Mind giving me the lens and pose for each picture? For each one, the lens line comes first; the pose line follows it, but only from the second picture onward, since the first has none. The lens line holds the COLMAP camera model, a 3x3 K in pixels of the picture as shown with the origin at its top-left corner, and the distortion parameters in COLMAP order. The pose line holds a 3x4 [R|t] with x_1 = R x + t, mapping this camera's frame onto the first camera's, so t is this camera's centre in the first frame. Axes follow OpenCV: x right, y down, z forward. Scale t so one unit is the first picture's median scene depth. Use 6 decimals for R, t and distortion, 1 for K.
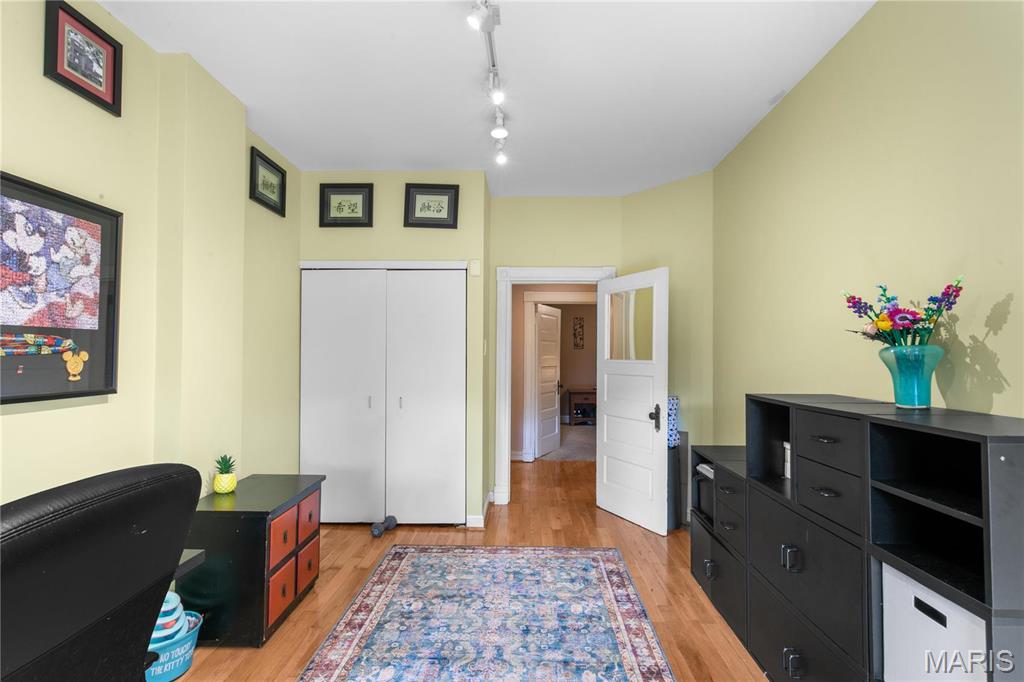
lens RADIAL K [[481.7, 0, 519.6], [0, 481.7, 352.9], [0, 0, 1]] dist [0.003539, 0.000435]
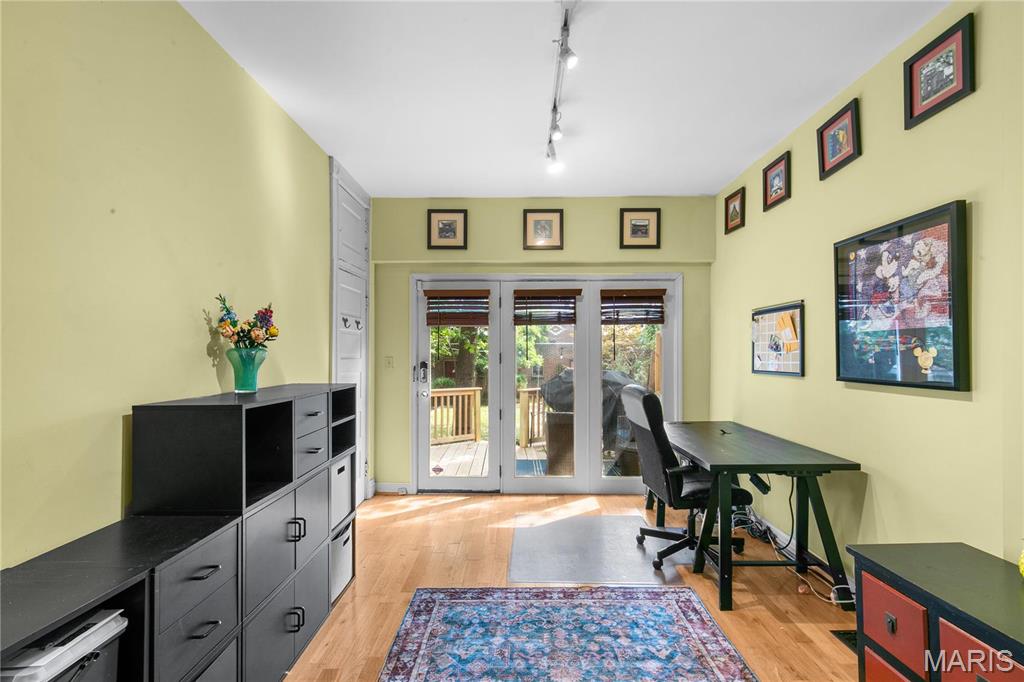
lens RADIAL K [[481.7, 0, 519.6], [0, 481.7, 352.9], [0, 0, 1]] dist [0.003539, 0.000435]
pose [[-0.999429, 0.004948, -0.033414, 0.073927], [0.005053, 0.999982, -0.003077, 0.007889], [0.033398, -0.003244, -0.999437, 2.151074]]
